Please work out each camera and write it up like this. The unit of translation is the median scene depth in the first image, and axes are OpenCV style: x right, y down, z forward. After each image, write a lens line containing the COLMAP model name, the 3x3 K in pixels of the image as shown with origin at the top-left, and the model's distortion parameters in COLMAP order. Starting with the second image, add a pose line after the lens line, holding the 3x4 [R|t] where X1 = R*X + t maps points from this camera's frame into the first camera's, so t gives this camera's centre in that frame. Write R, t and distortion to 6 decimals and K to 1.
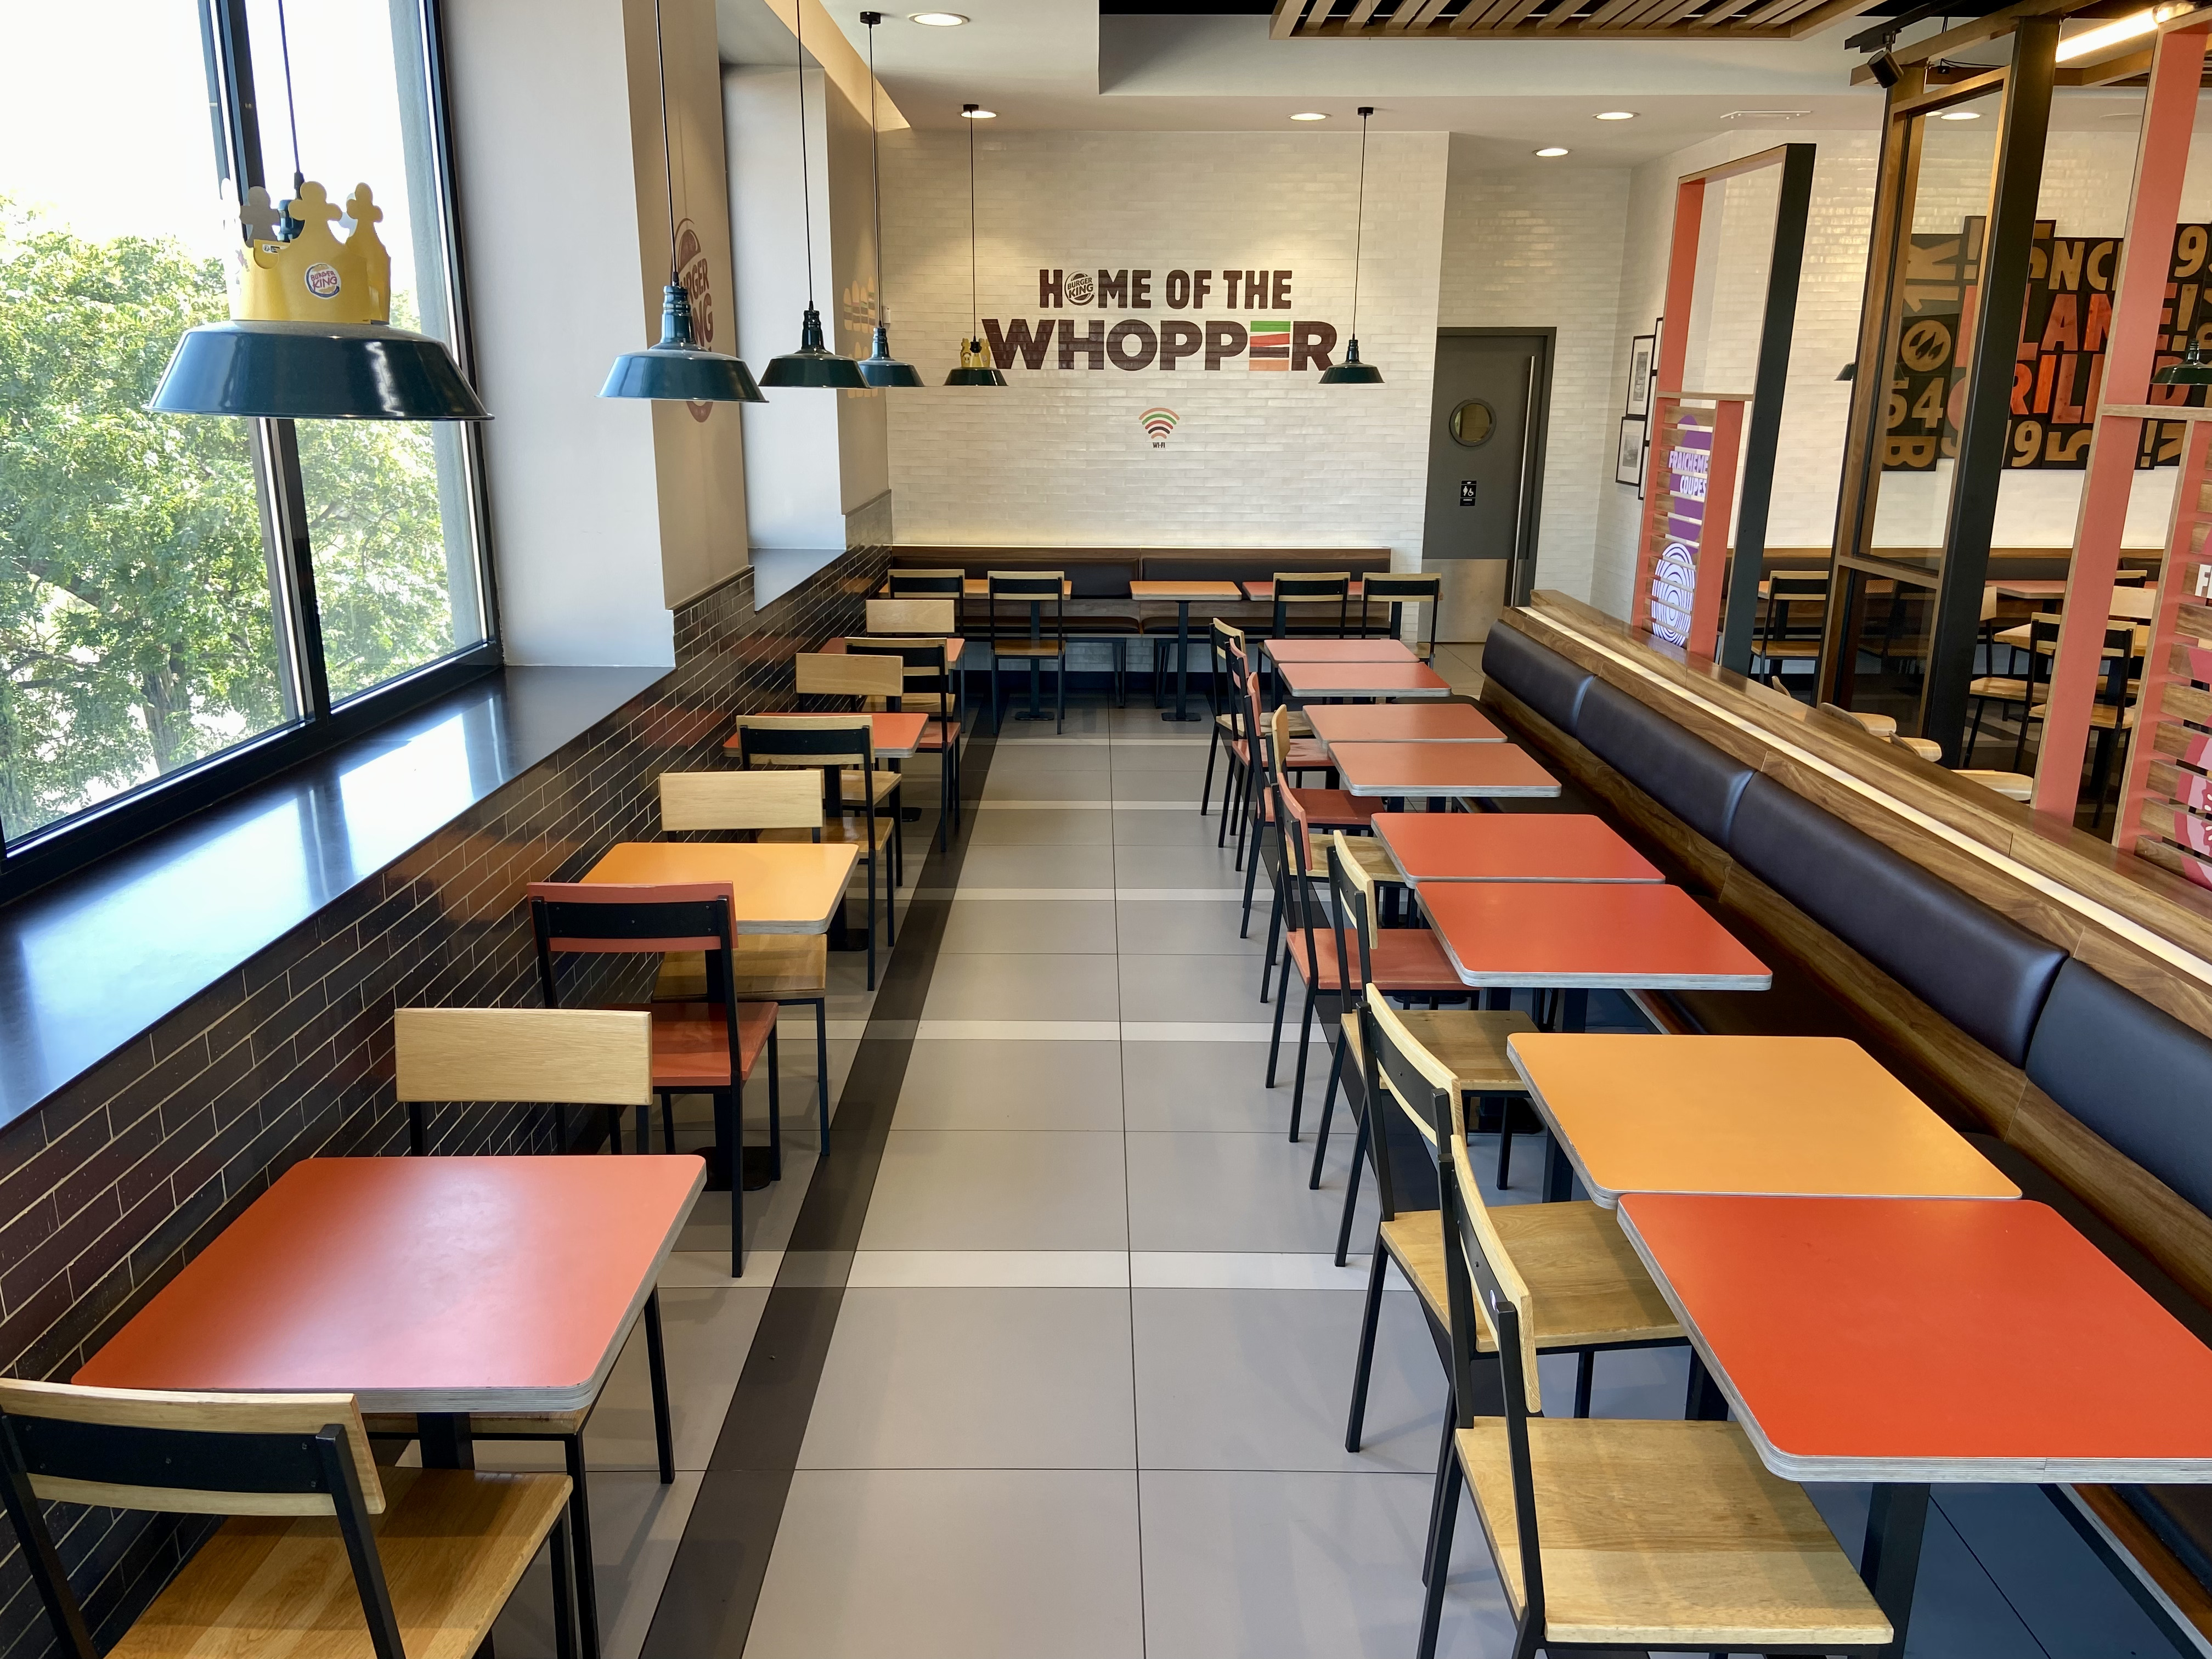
lens RADIAL K [[1683.0, 0, 1102.4], [0, 1683.0, 836.8], [0, 0, 1]] dist [-0.008374, -0.012515]
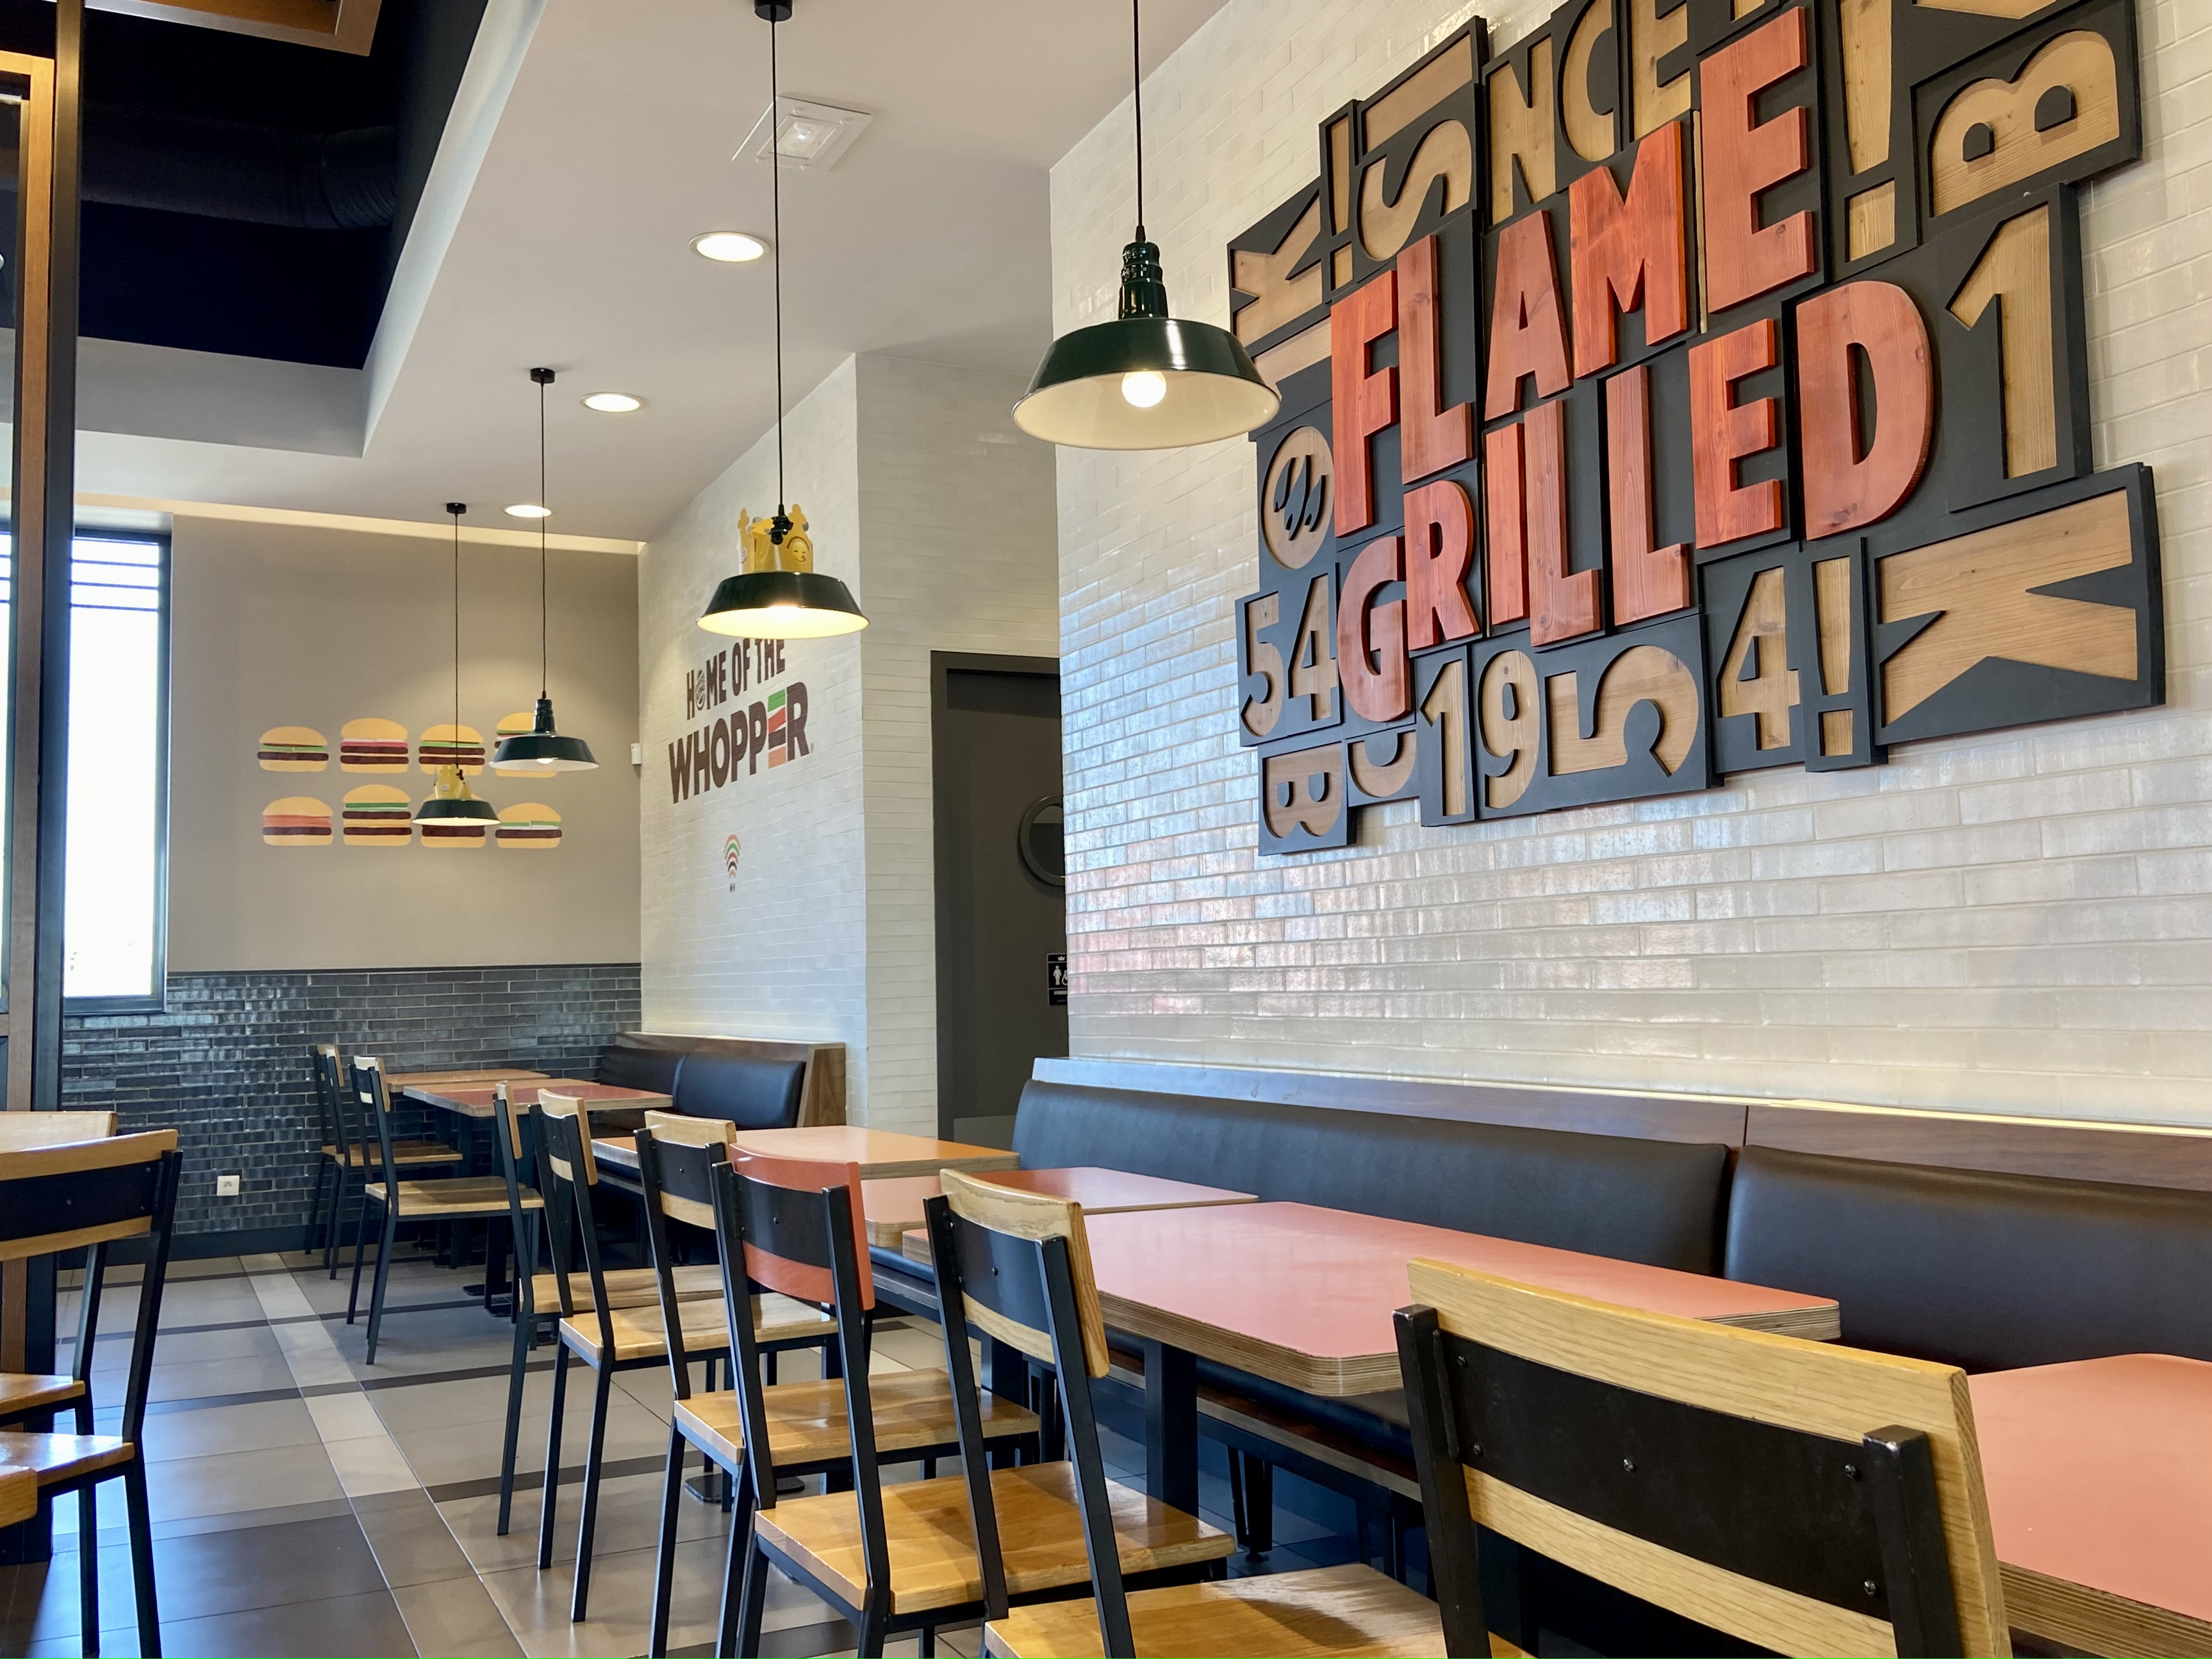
lens RADIAL K [[1942.7, 0, 1105.2], [0, 1942.7, 835.1], [0, 0, 1]] dist [0.054070, -0.000361]
pose [[0.437919, -0.072194, -0.896111, 0.833424], [-0.222827, 0.956952, -0.185988, -0.141634], [0.870962, 0.281125, 0.402981, 0.822858]]
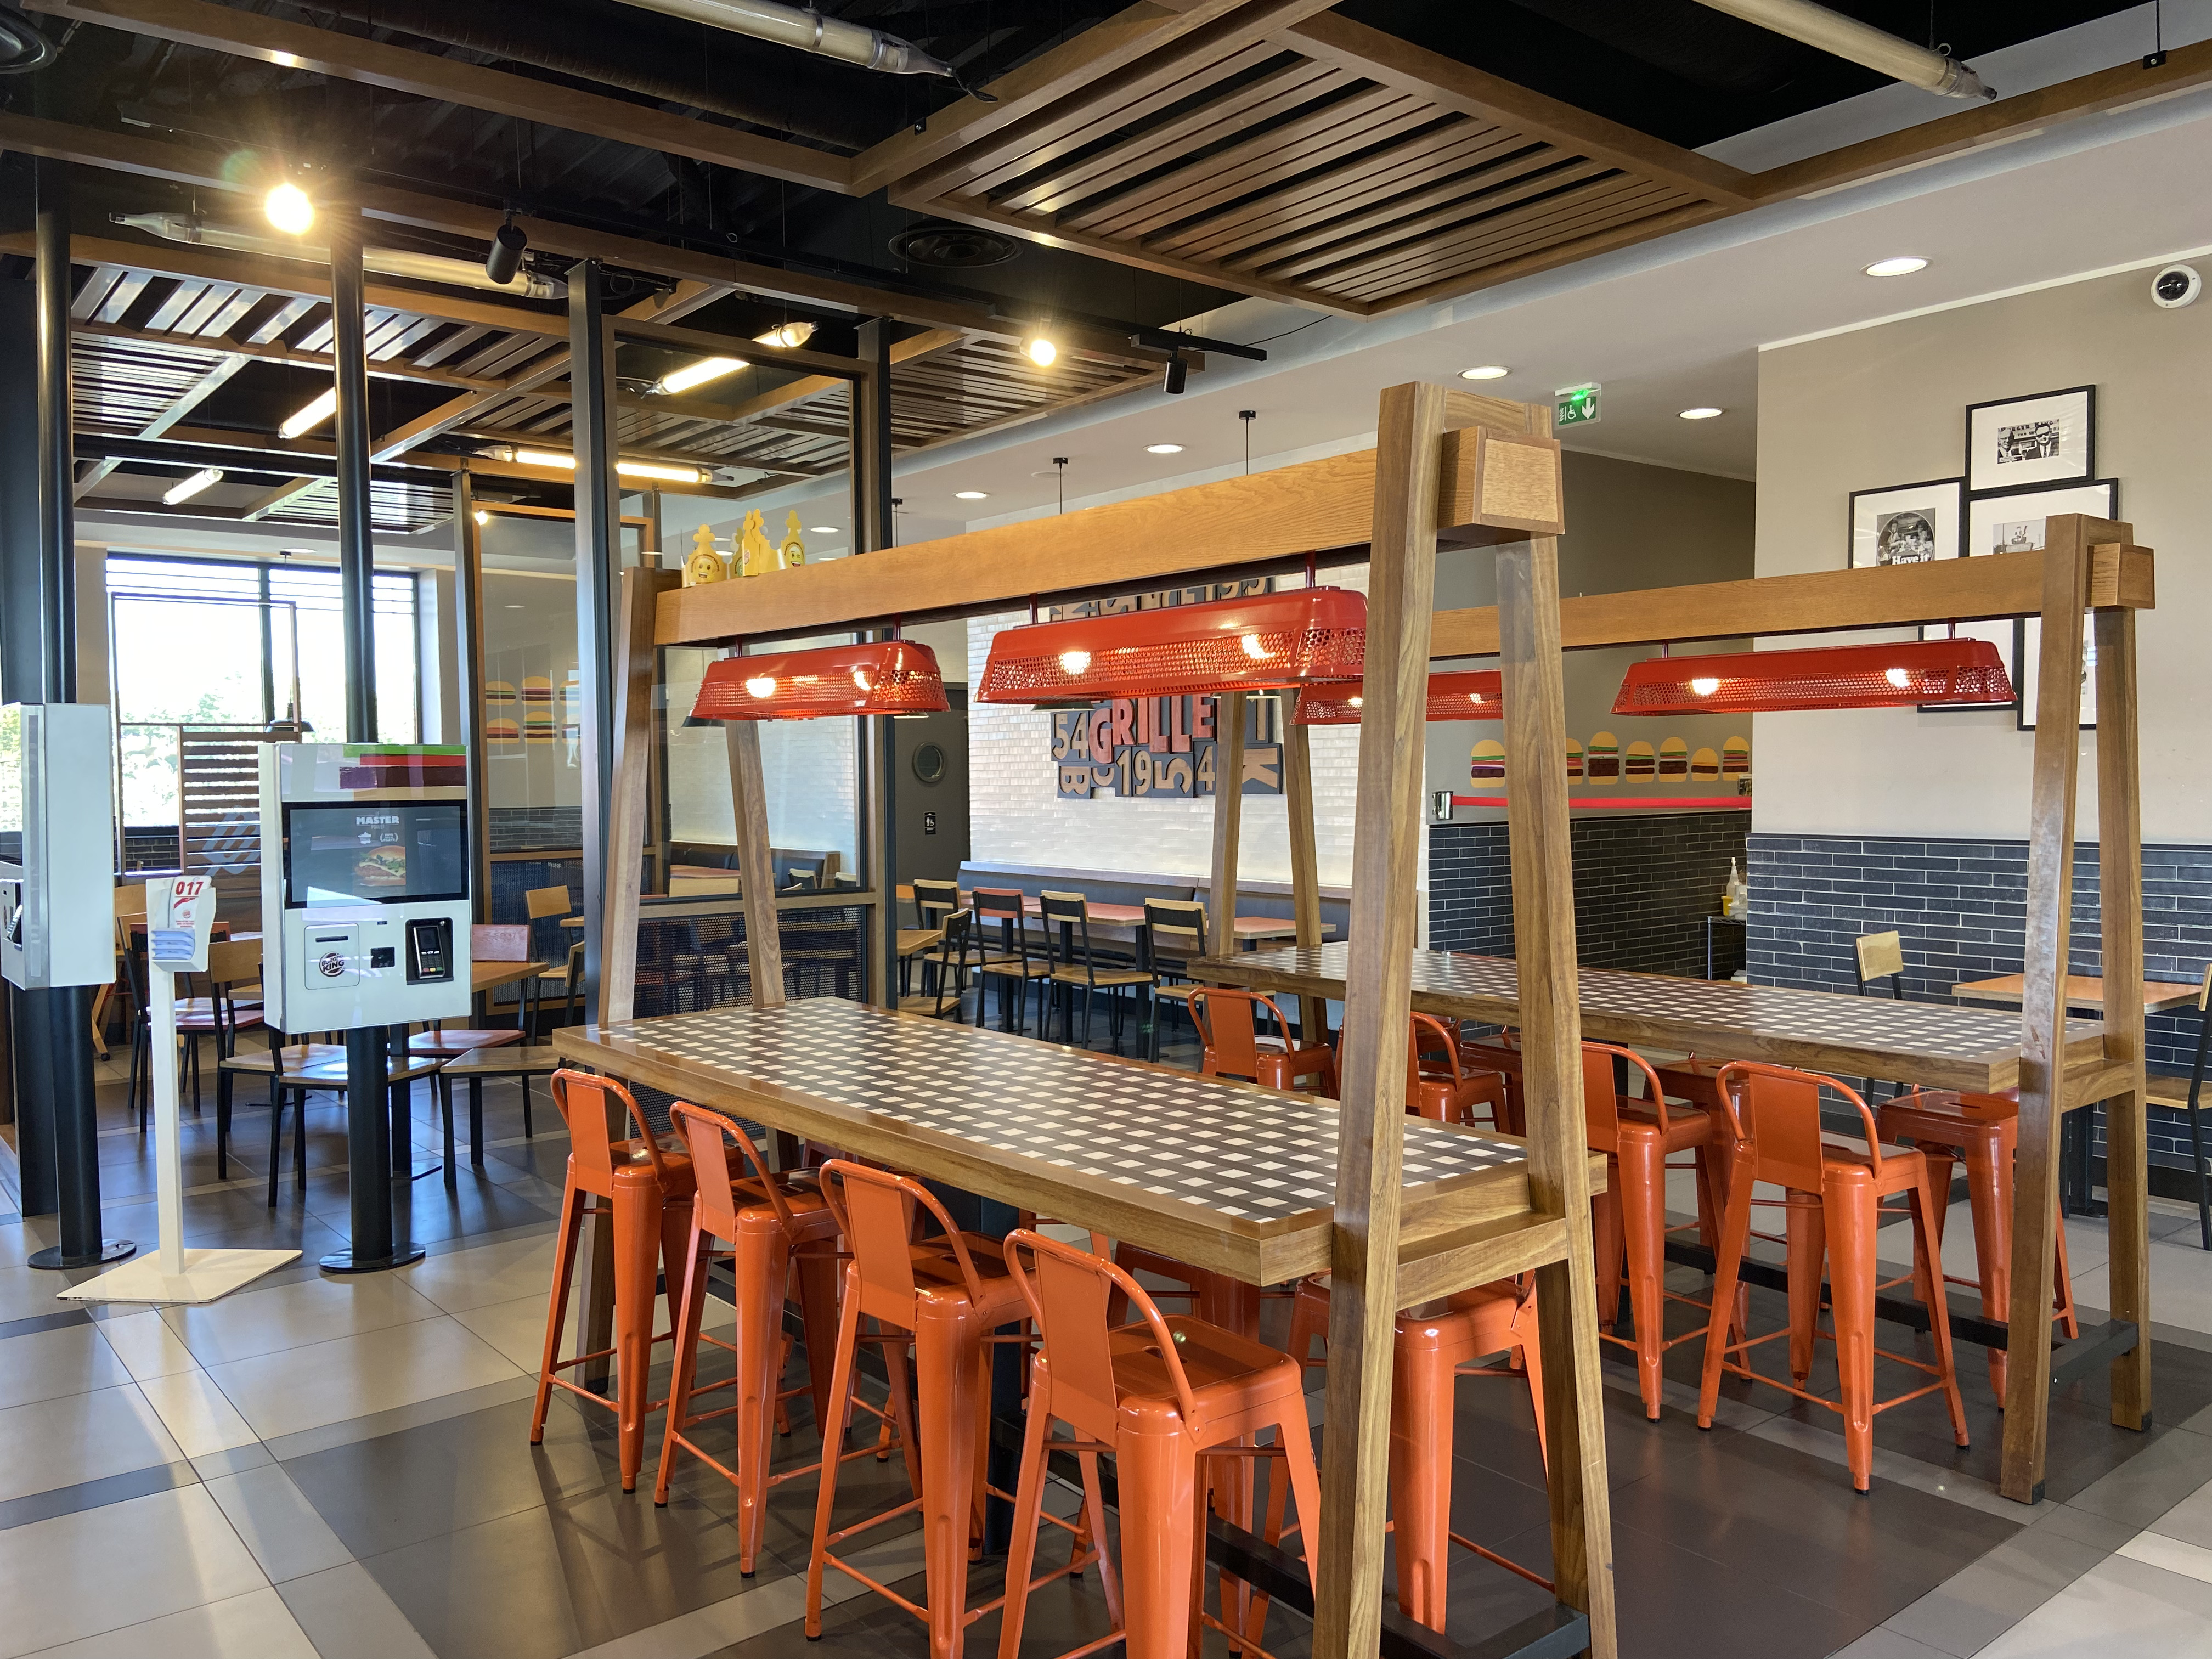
lens RADIAL K [[1683.0, 0, 1104.6], [0, 1683.0, 825.1], [0, 0, 1]] dist [-0.008374, -0.012515]
pose [[0.630053, 0.026431, -0.776102, 1.364588], [-0.207694, 0.968747, -0.135618, -0.059362], [0.748262, 0.246638, 0.615852, 0.357472]]
